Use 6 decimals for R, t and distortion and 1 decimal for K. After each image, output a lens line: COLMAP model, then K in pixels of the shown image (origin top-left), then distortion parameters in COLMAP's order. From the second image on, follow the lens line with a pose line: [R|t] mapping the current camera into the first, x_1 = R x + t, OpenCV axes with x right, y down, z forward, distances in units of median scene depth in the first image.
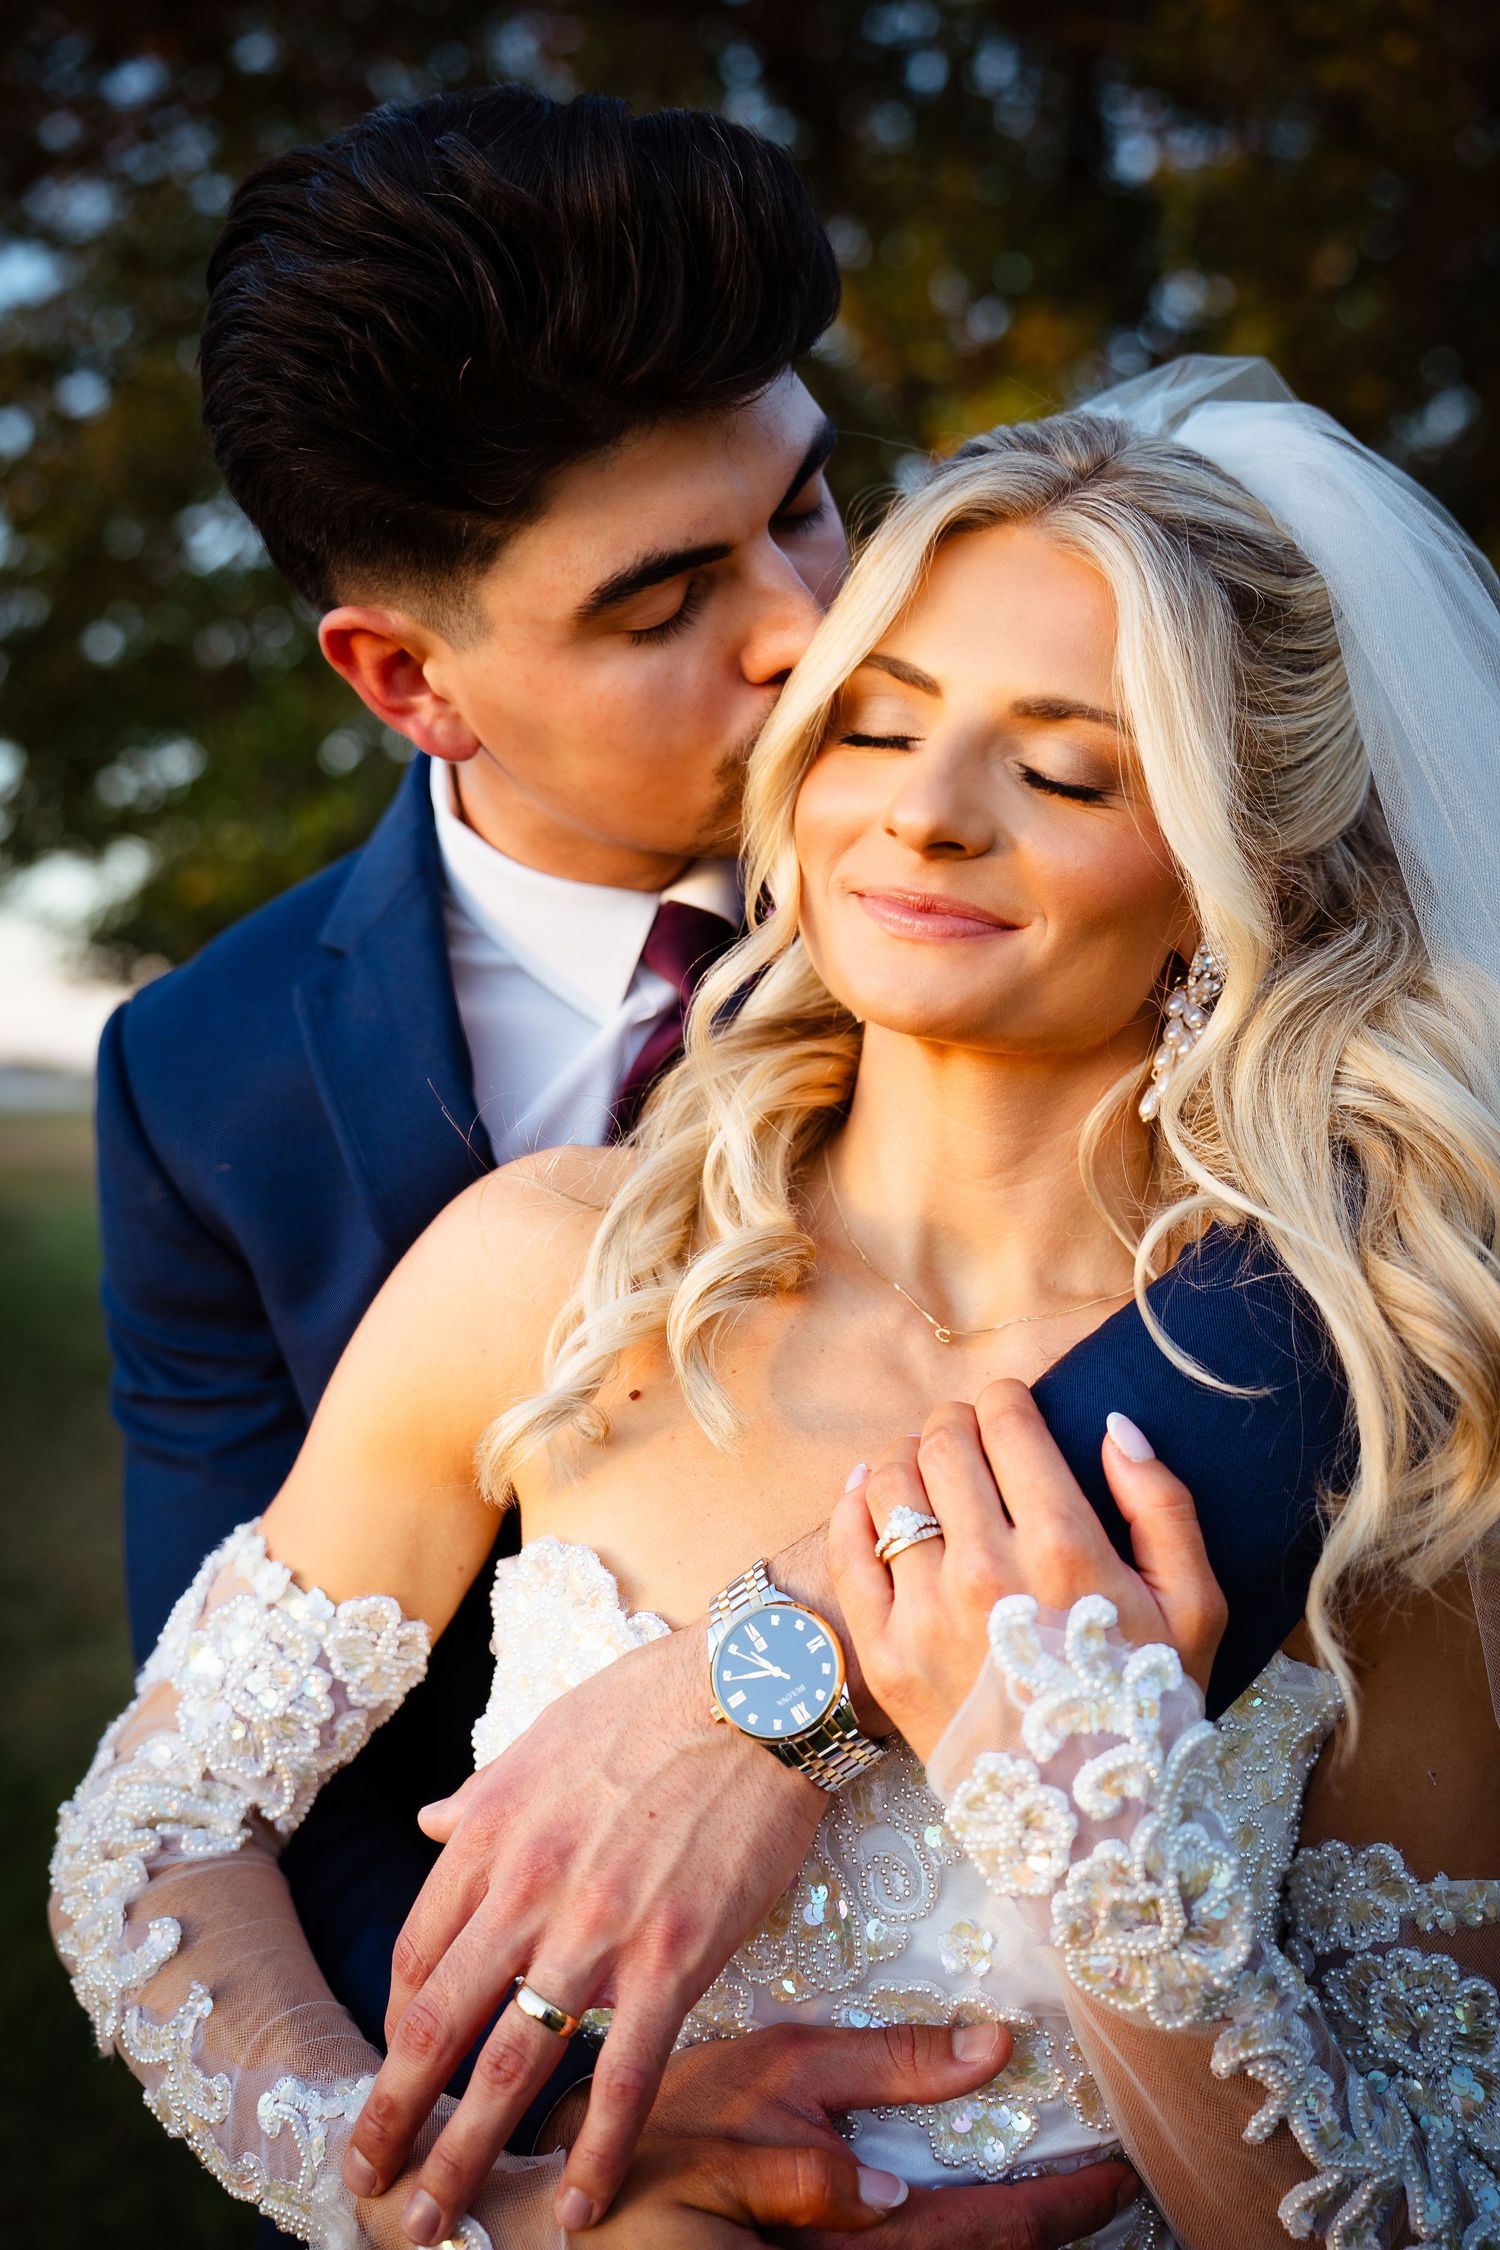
lens RADIAL K [[2290.8, 0, 750.0], [0, 2290.8, 1125.0], [0, 0, 1]] dist [-0.057957, 0.243597]
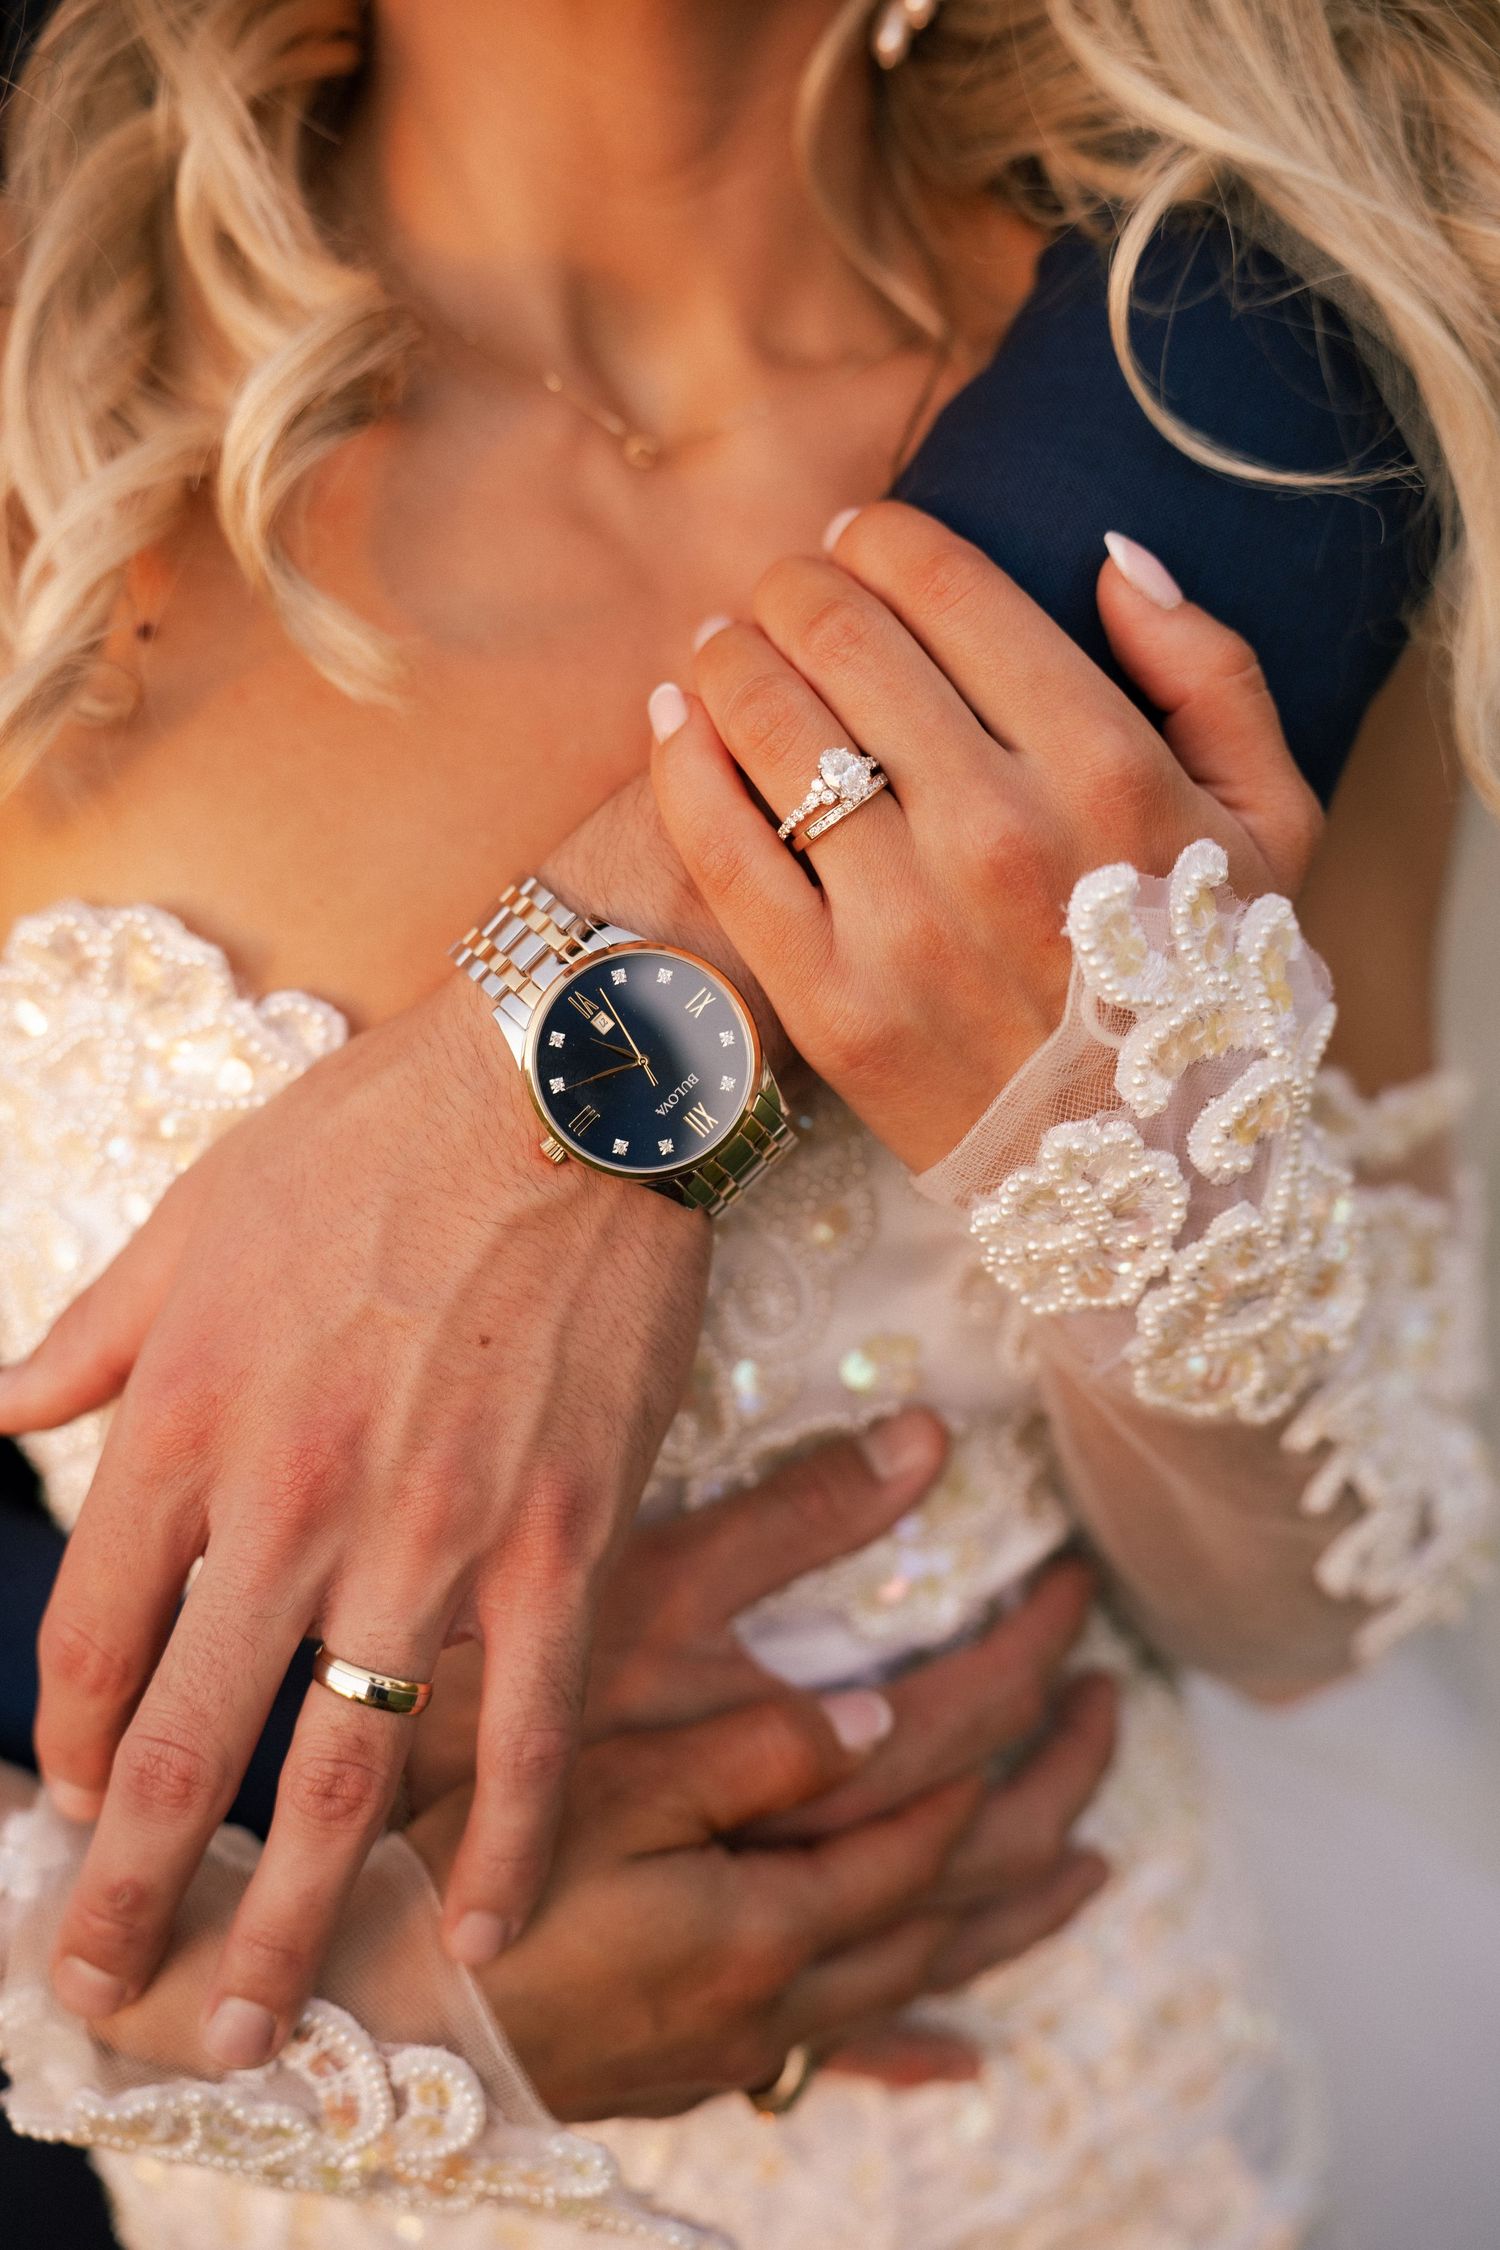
lens RADIAL K [[2290.8, 0, 750.0], [0, 2290.8, 1125.0], [0, 0, 1]] dist [-0.057957, 0.243597]
pose [[0.894823, -0.236893, 0.378383, -0.186119], [0.085608, 0.922918, 0.375357, 0.035249], [-0.438136, -0.303486, 0.846128, 0.475955]]
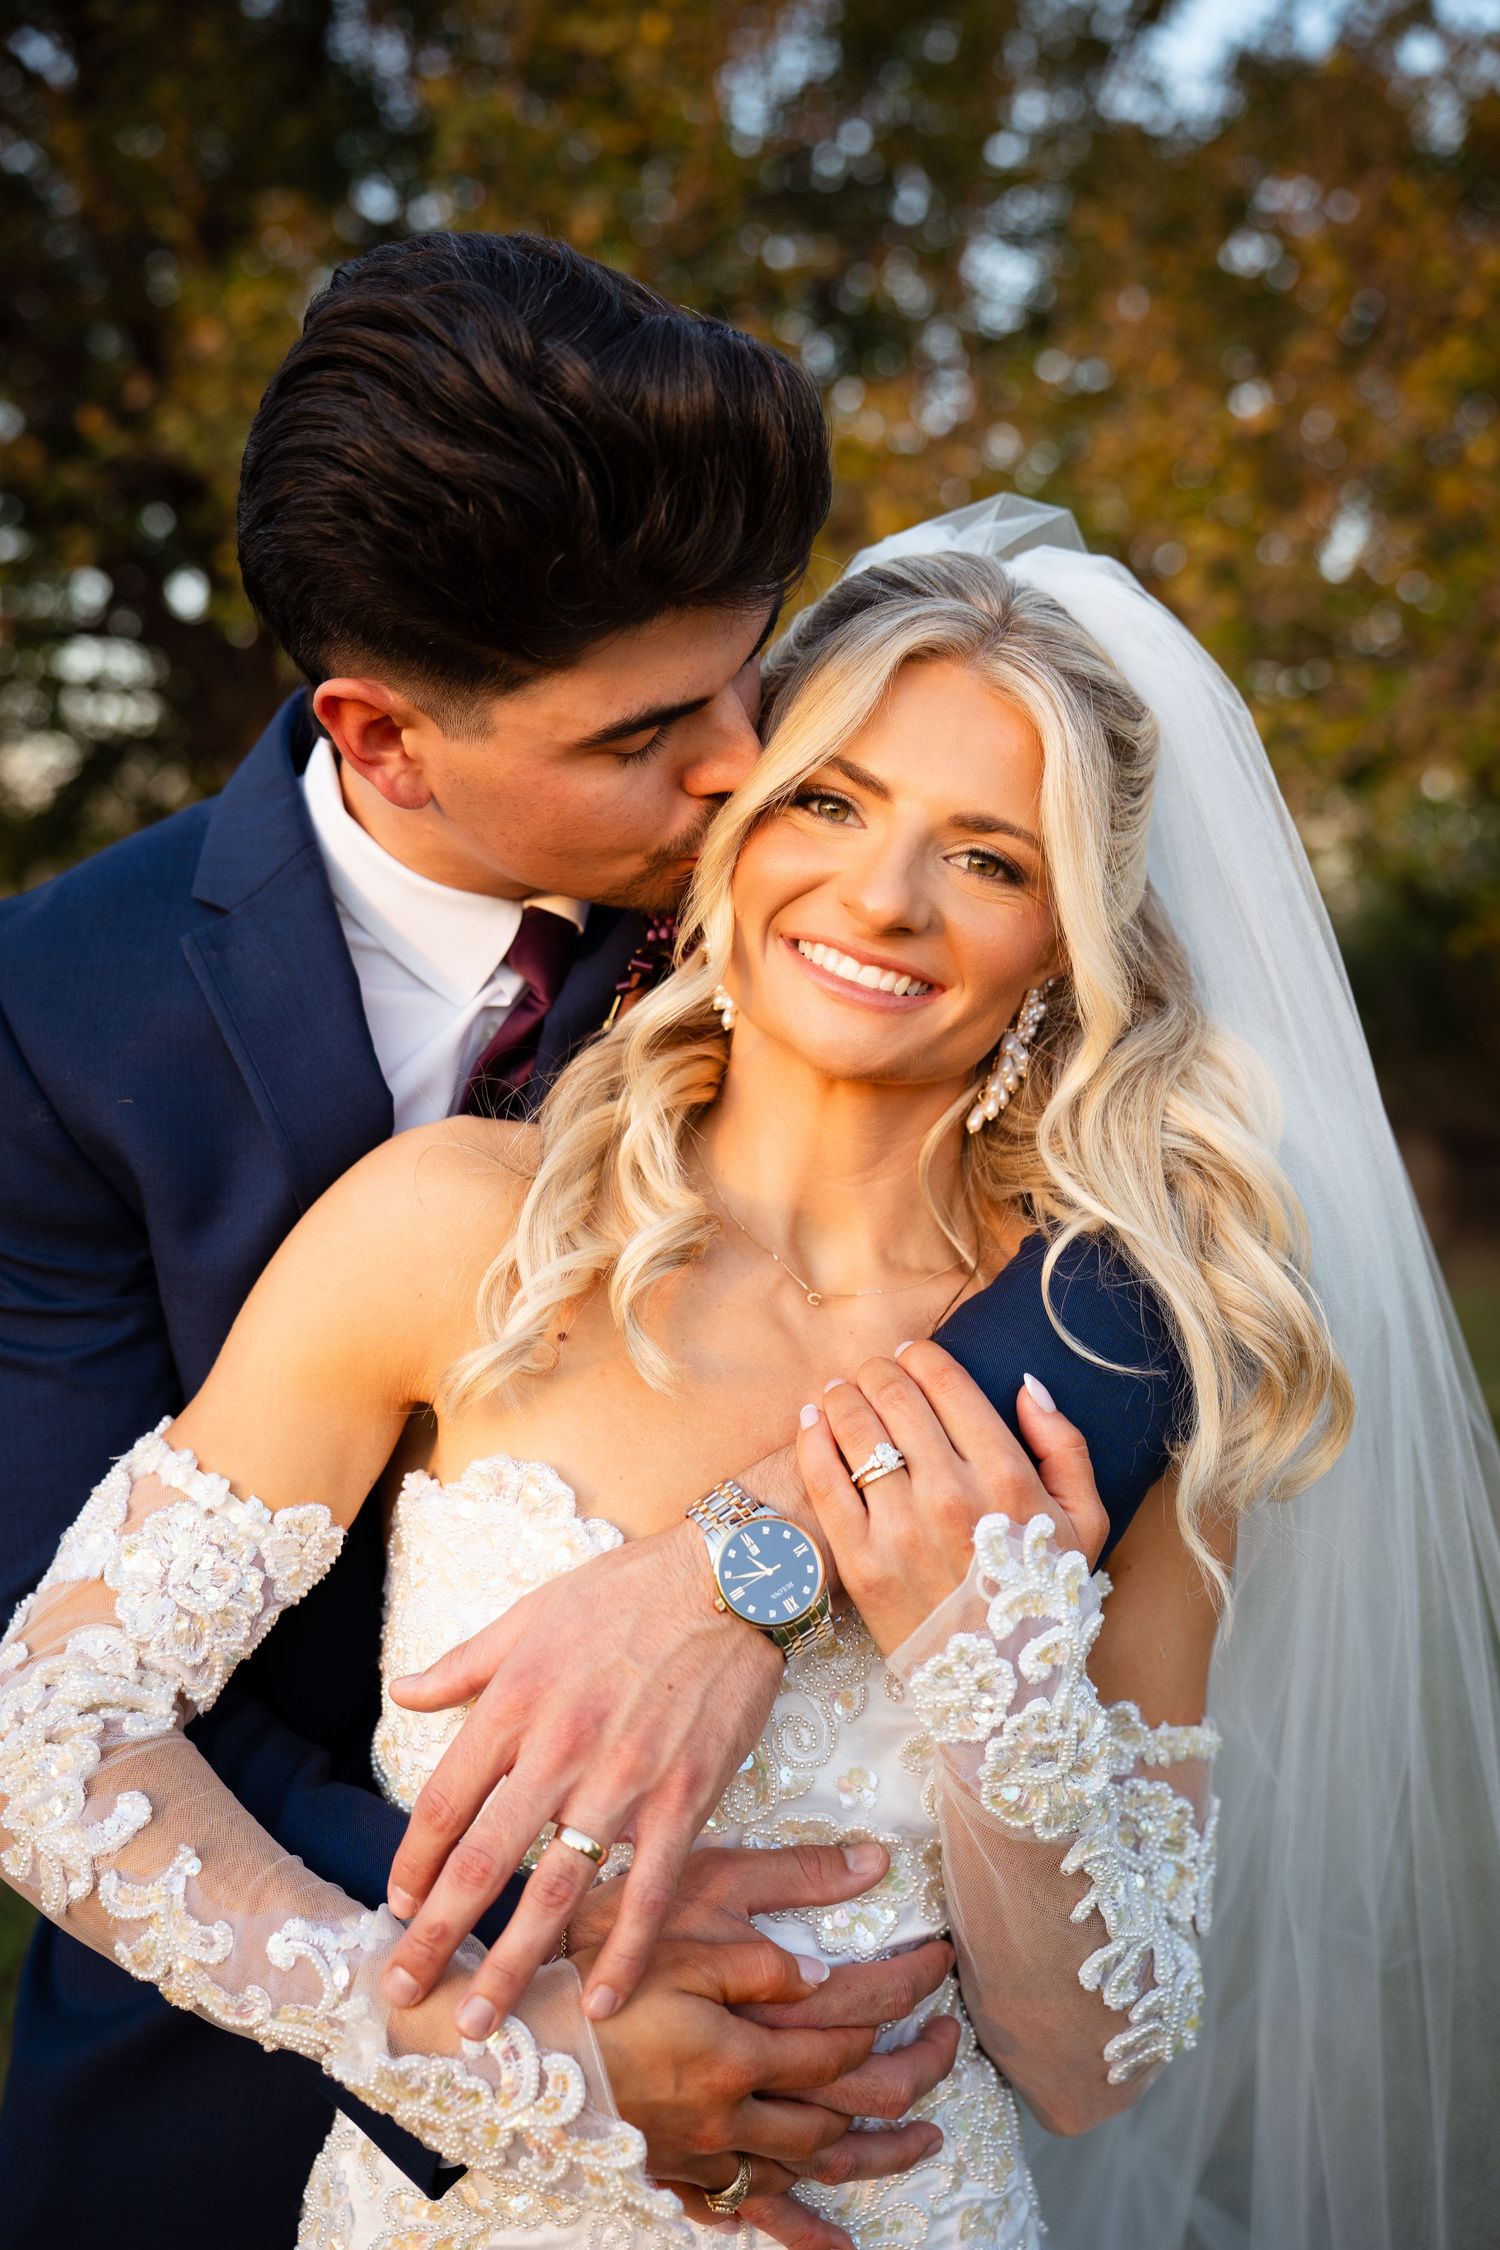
lens RADIAL K [[2290.8, 0, 750.0], [0, 2290.8, 1125.0], [0, 0, 1]] dist [-0.057957, 0.243597]
pose [[0.921462, 0.078424, 0.380469, -0.479682], [-0.092710, 0.995505, 0.019336, -0.024526], [-0.377243, -0.053090, 0.924591, -0.128619]]
